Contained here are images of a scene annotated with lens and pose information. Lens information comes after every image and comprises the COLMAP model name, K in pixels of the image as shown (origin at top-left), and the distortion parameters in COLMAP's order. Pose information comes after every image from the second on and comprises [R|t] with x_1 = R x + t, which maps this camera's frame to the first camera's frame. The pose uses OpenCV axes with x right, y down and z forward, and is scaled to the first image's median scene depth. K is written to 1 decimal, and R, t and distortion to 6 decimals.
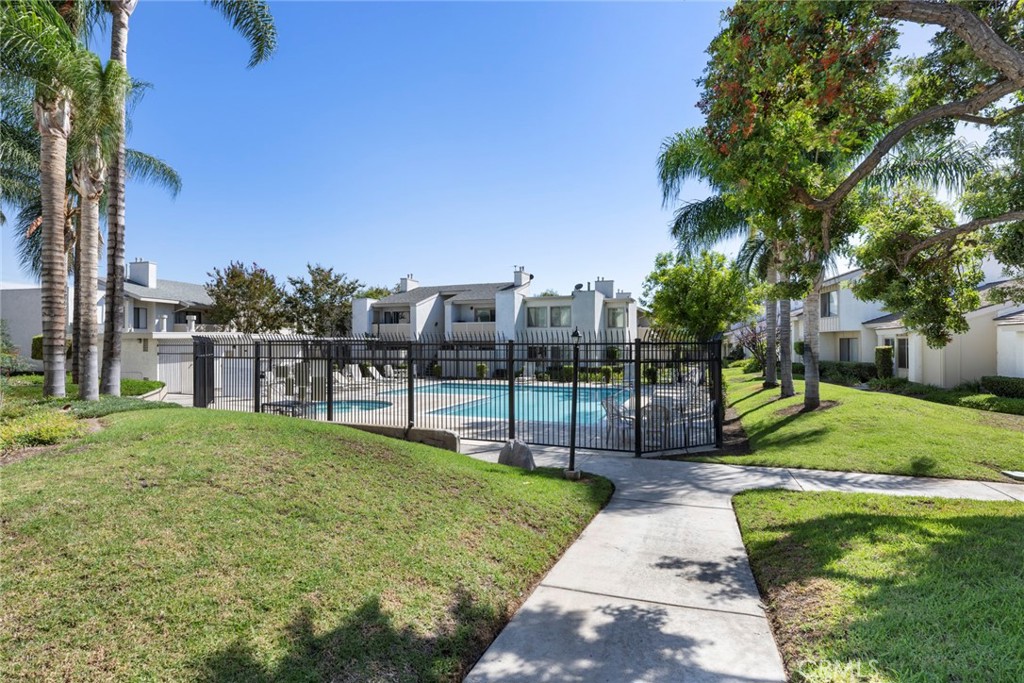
lens RADIAL K [[411.8, 0, 512.0], [0, 411.8, 341.5], [0, 0, 1]] dist [0.000061, -0.000008]
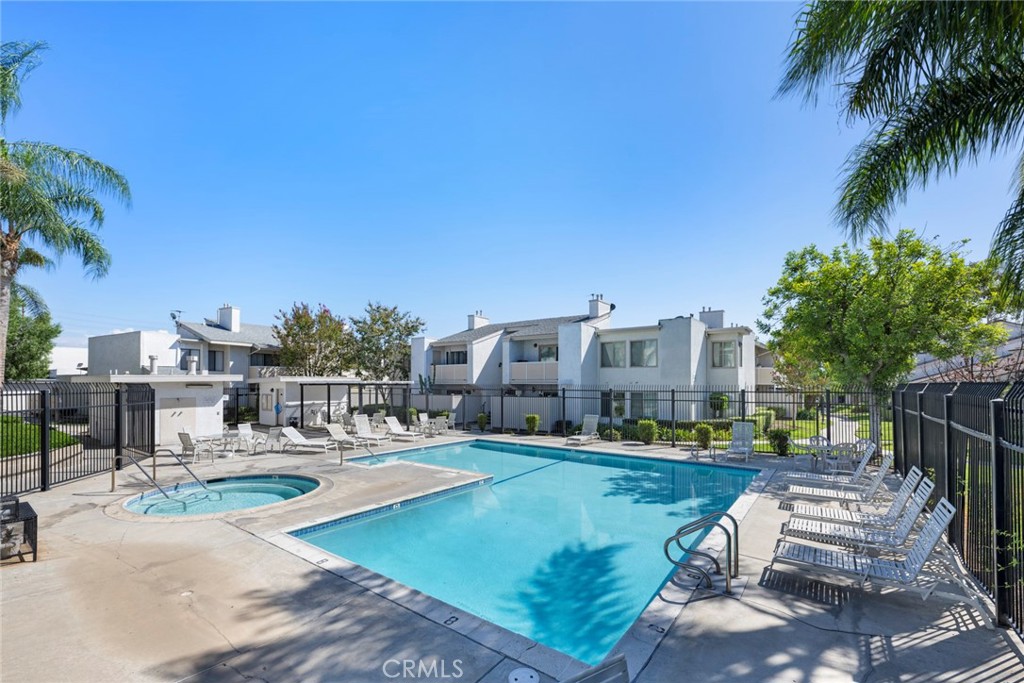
lens RADIAL K [[418.3, 0, 509.4], [0, 418.3, 378.3], [0, 0, 1]] dist [0.000347, 0.000062]
pose [[0.971466, 0.000835, -0.237176, 0.053988], [-0.003791, 0.999921, -0.012009, -0.004084], [0.237147, 0.012566, 0.971393, 0.169566]]
